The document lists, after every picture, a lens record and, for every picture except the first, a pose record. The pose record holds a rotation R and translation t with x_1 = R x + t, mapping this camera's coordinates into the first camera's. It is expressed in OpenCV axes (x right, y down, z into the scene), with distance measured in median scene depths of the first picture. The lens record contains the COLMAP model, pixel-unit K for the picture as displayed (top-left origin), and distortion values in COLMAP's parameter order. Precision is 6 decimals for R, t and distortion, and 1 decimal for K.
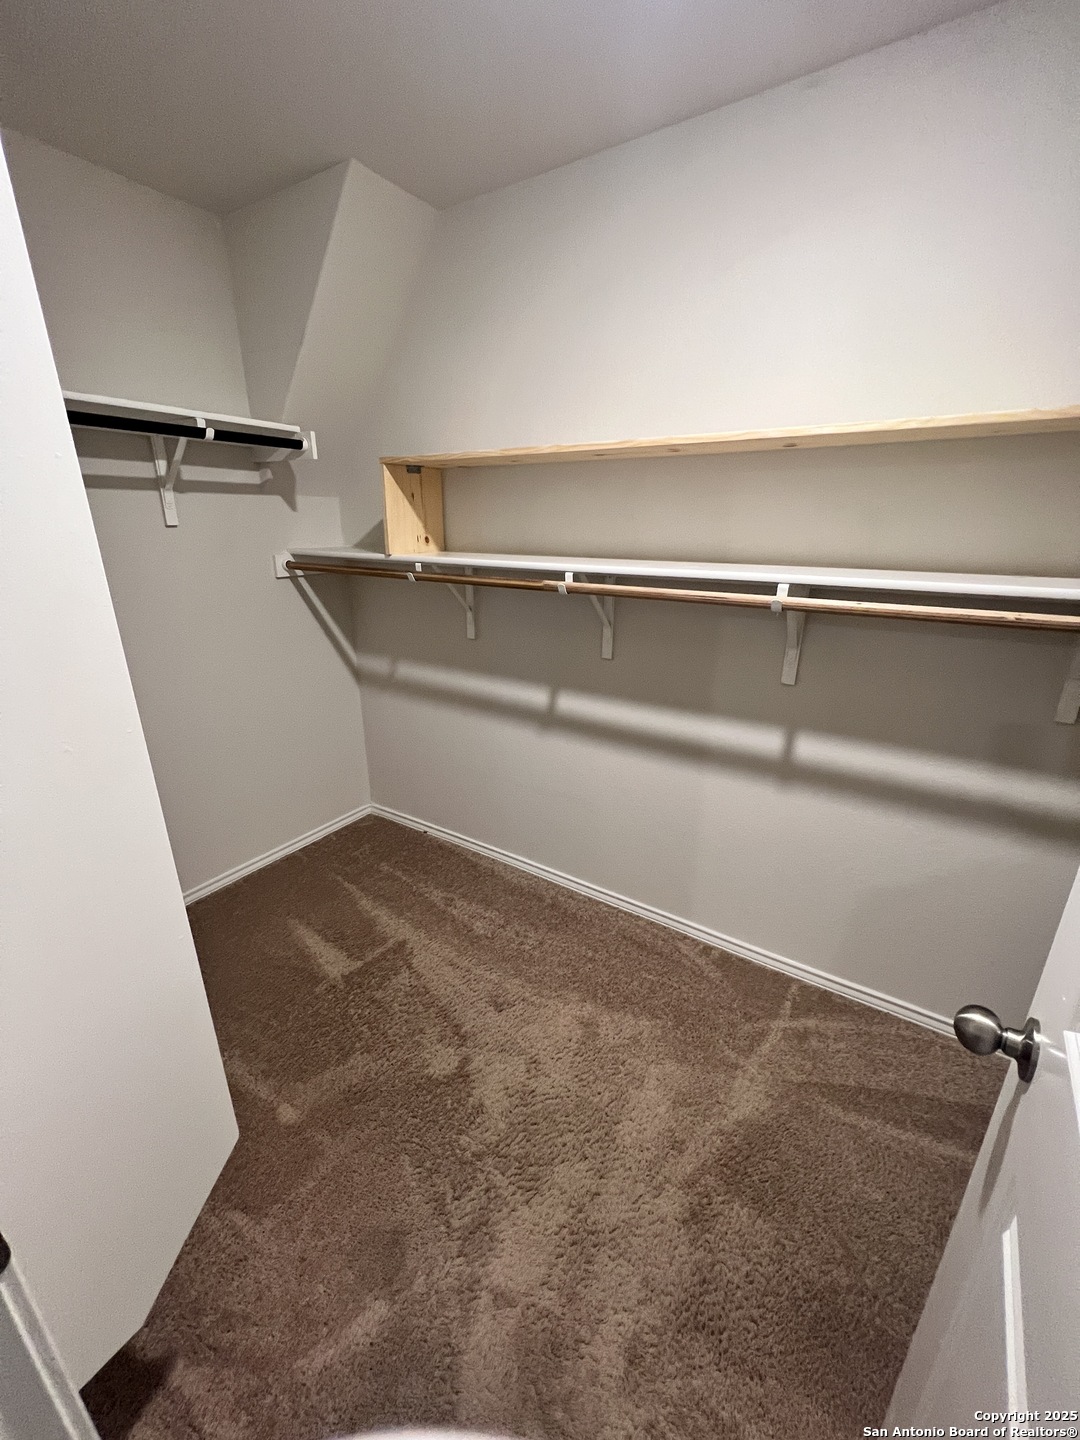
lens RADIAL K [[576.1, 0, 543.0], [0, 576.1, 719.5], [0, 0, 1]] dist [-0.000968, 0.000382]
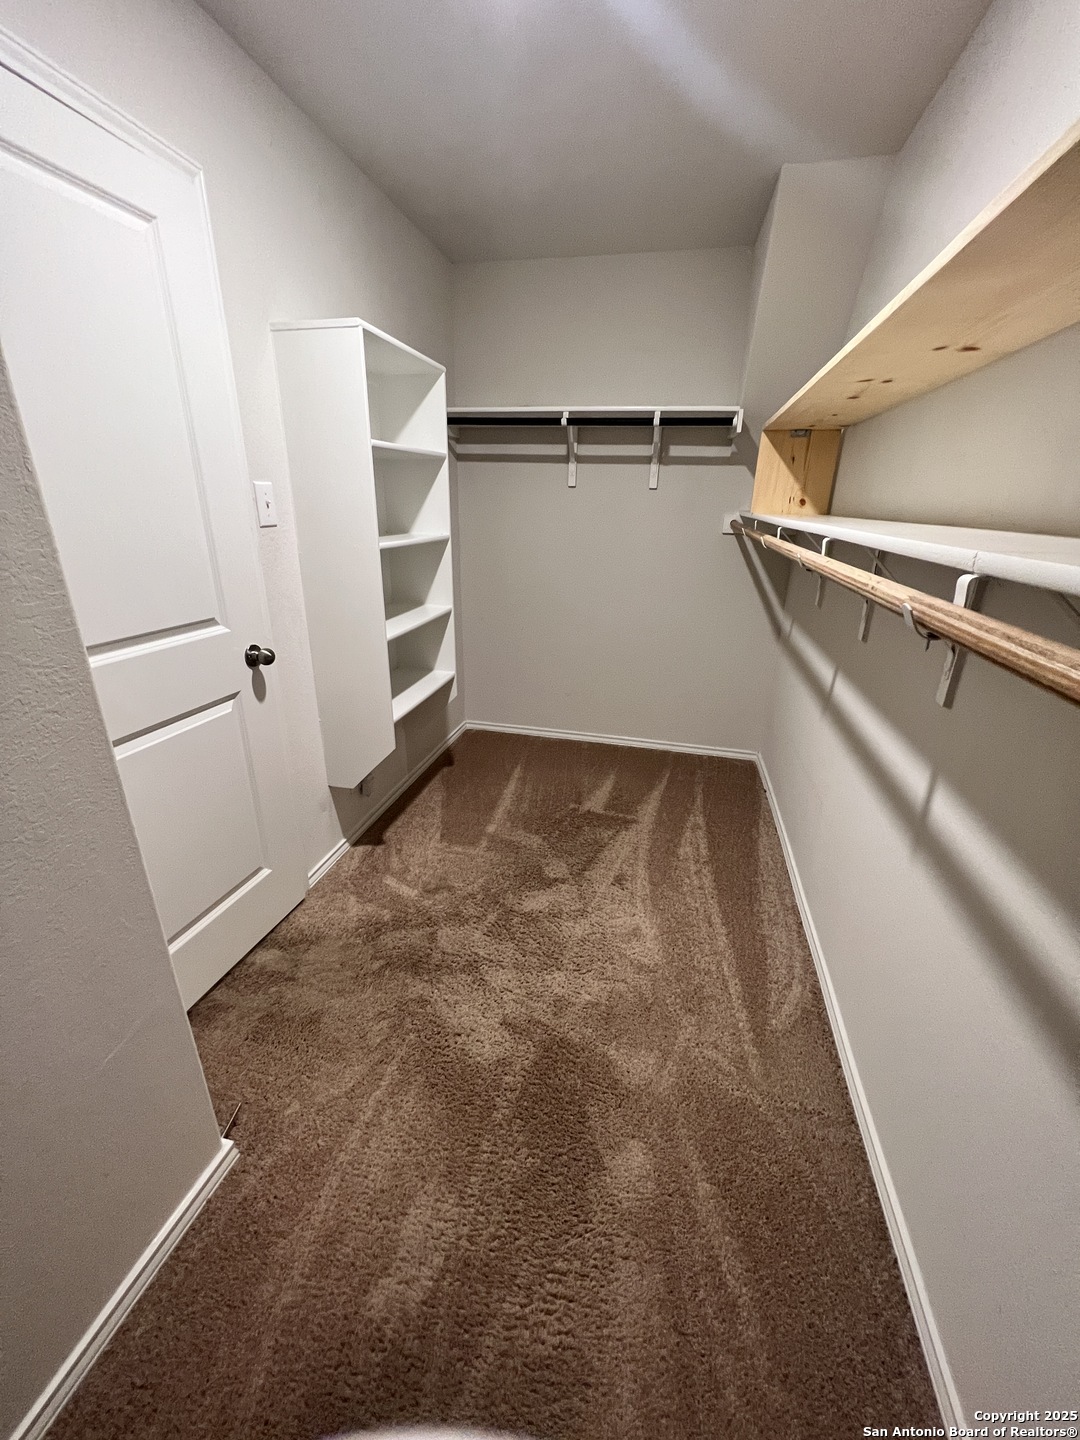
lens RADIAL K [[576.1, 0, 539.8], [0, 576.1, 719.7], [0, 0, 1]] dist [-0.000968, 0.000382]
pose [[0.339695, 0.341366, -0.876400, 0.712586], [-0.322884, 0.917506, 0.232226, -0.042843], [0.883376, 0.204090, 0.421894, 0.237094]]
